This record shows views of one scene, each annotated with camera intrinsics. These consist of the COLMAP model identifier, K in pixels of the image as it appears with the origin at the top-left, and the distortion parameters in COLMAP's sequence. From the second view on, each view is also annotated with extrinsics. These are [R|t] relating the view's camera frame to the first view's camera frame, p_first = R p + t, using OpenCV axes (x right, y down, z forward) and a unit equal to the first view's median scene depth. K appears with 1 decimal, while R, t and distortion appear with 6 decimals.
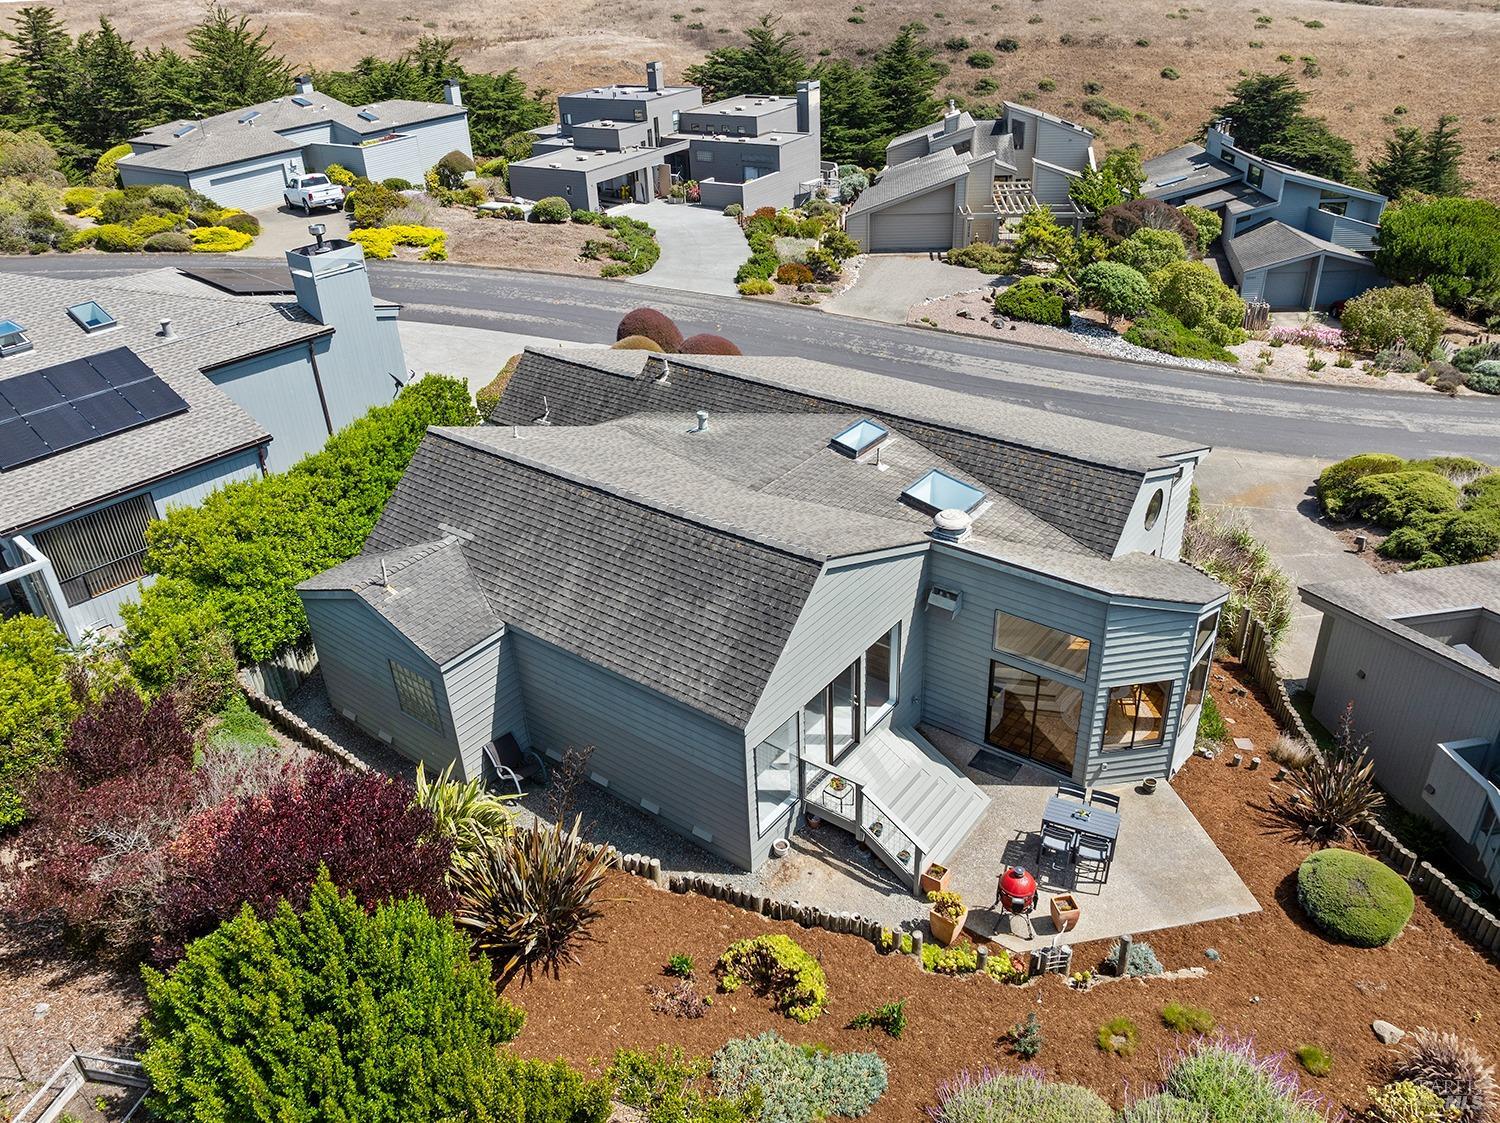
lens RADIAL K [[1112.5, 0, 761.0], [0, 1112.5, 600.5], [0, 0, 1]] dist [-0.042172, 0.008973]
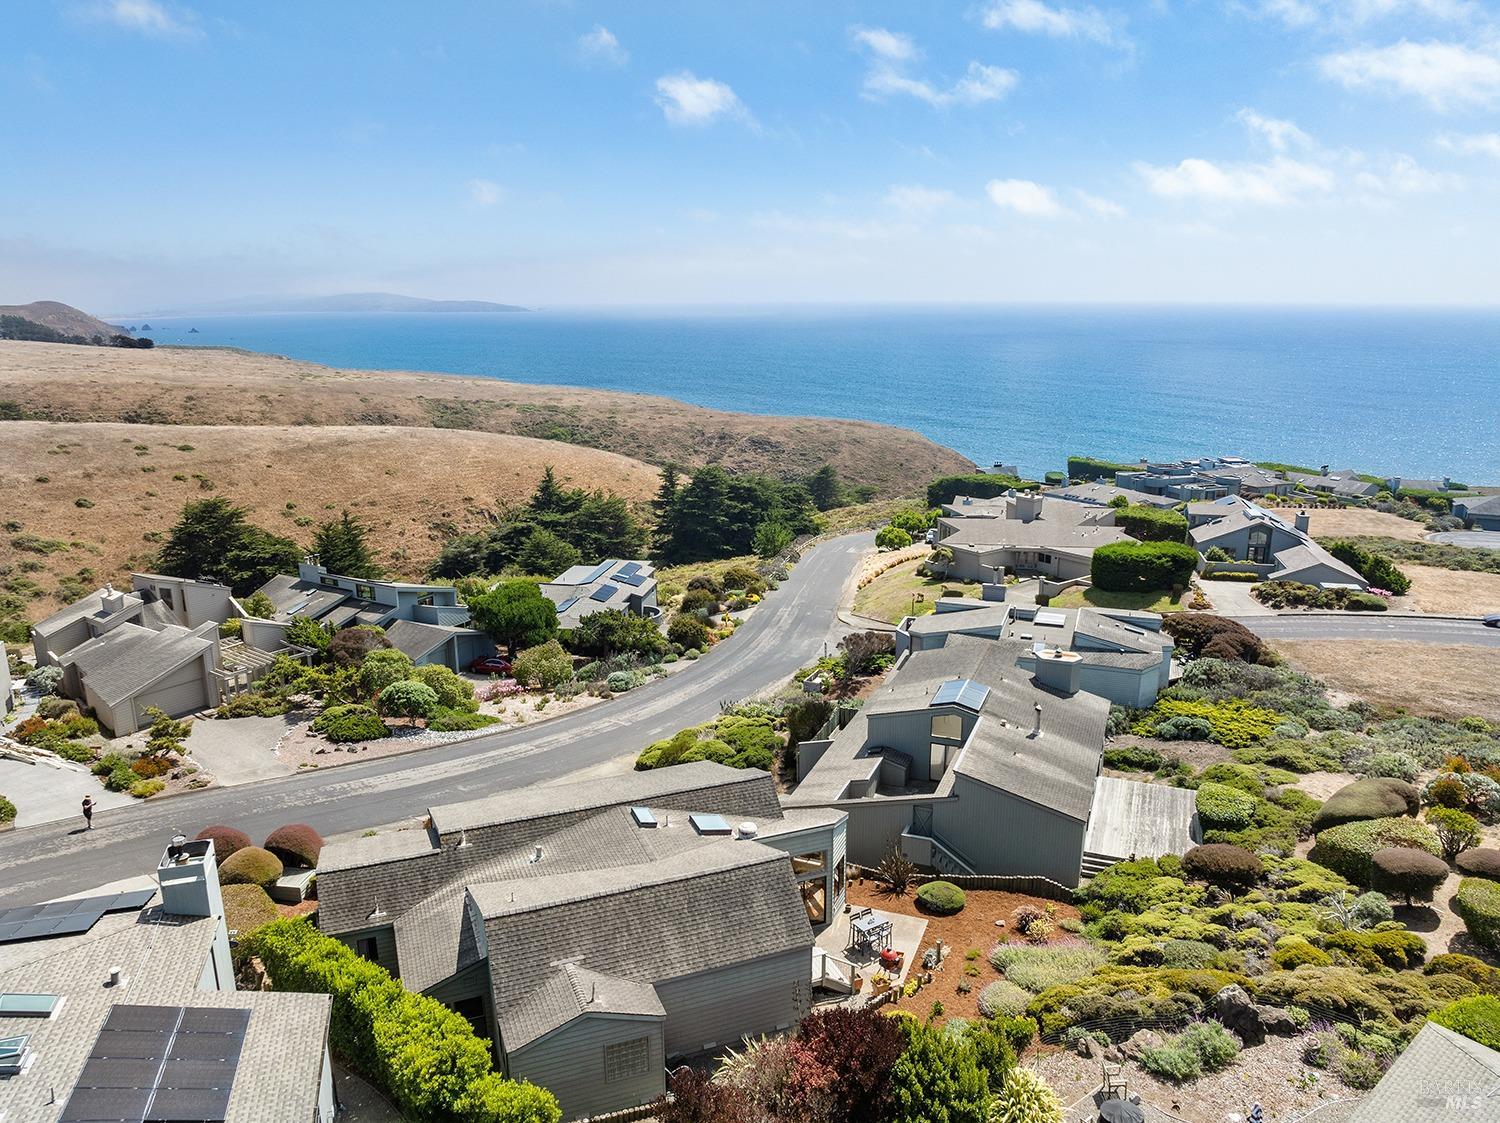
lens RADIAL K [[1112.5, 0, 745.7], [0, 1112.5, 565.4], [0, 0, 1]] dist [-0.042172, 0.008973]
pose [[0.497002, -0.173579, 0.850211, -0.602953], [0.437407, 0.896320, -0.072699, -0.147666], [-0.749443, 0.408020, 0.521397, -0.090480]]
